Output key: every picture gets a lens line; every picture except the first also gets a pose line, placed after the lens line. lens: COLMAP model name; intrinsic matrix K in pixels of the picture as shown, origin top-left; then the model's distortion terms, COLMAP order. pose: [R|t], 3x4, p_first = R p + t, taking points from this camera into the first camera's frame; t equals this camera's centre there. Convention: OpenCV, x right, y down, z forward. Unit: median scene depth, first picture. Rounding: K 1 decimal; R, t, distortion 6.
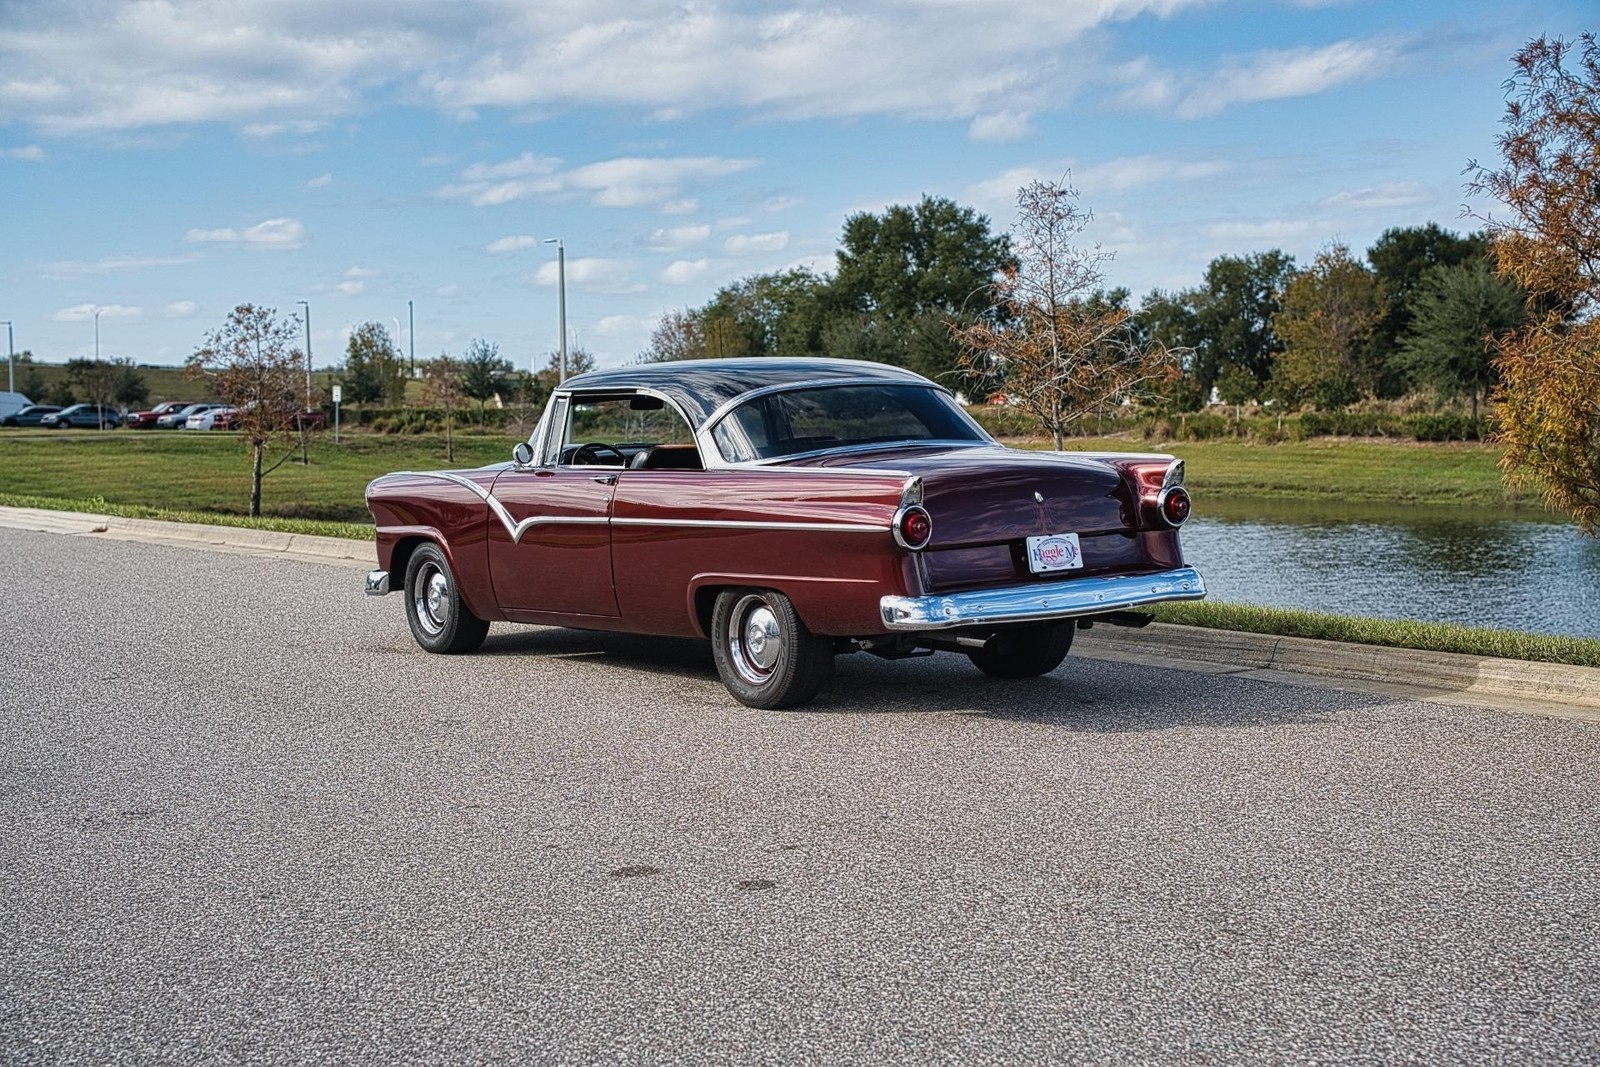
lens RADIAL K [[2192.2, 0, 800.0], [0, 2192.2, 533.5], [0, 0, 1]] dist [0.130774, 0.530807]
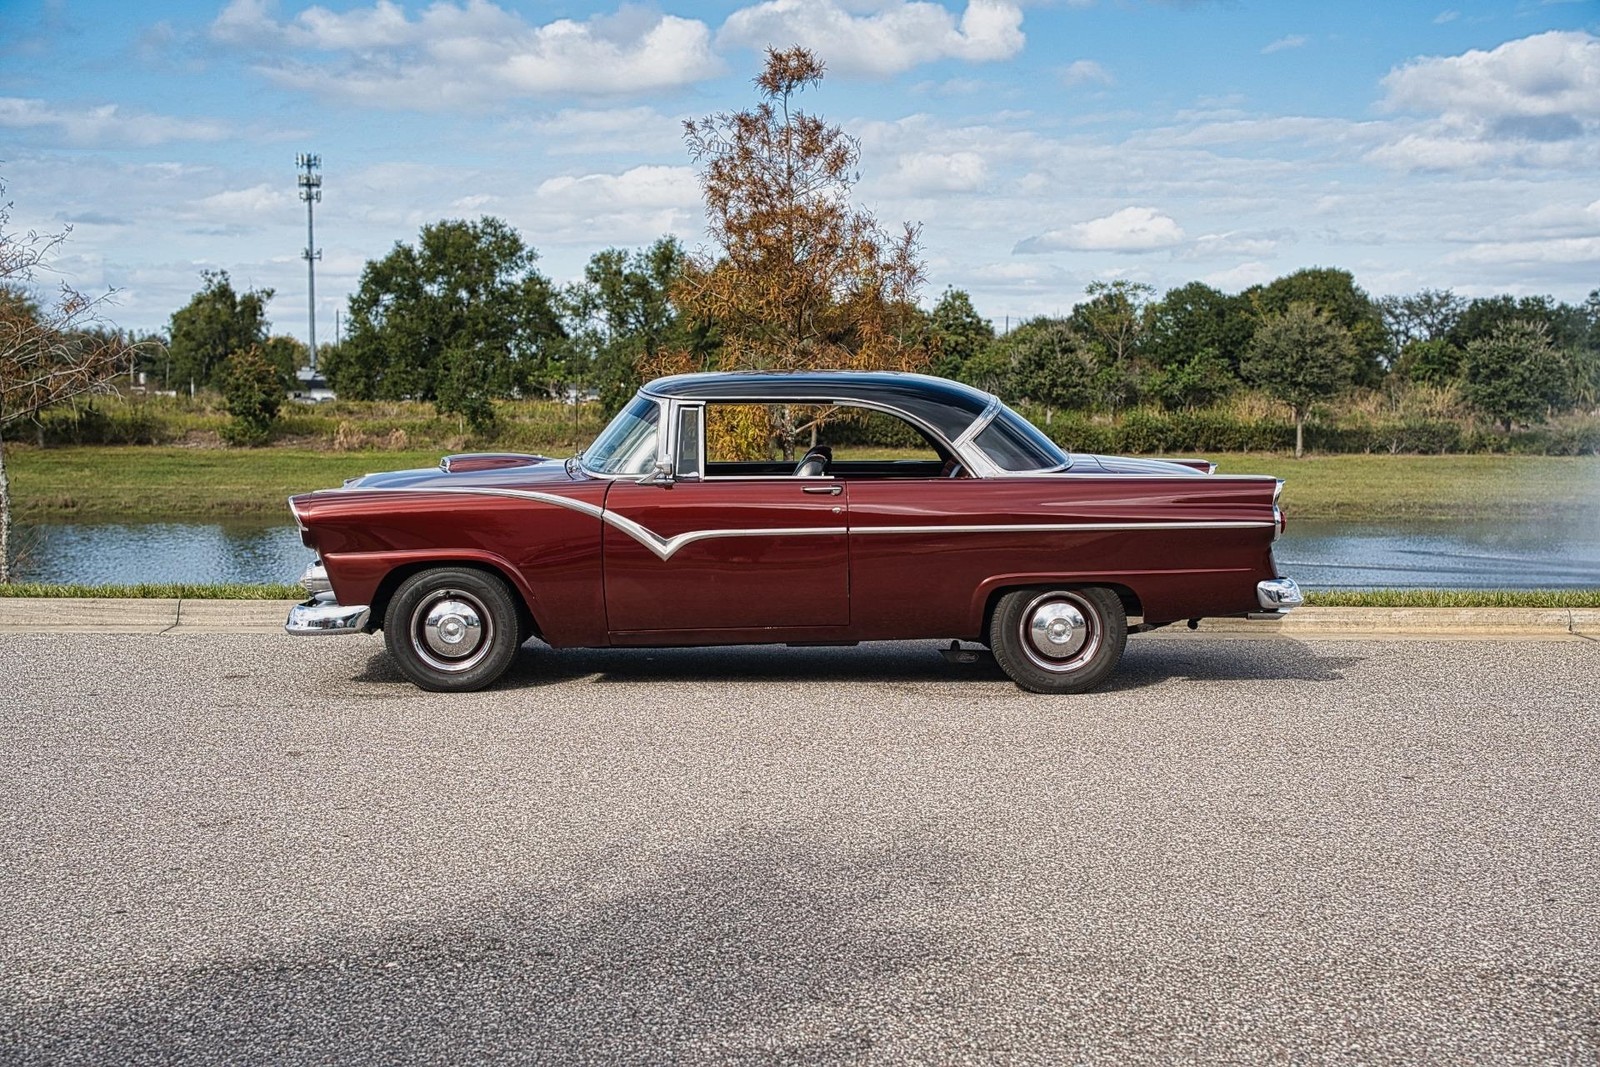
lens RADIAL K [[2212.1, 0, 800.0], [0, 2212.1, 533.5], [0, 0, 1]] dist [0.123408, 0.592074]
pose [[0.584343, -0.036585, 0.810682, -0.415170], [0.034830, 0.999193, 0.019986, -0.011512], [-0.810759, 0.016558, 0.585145, 0.189383]]
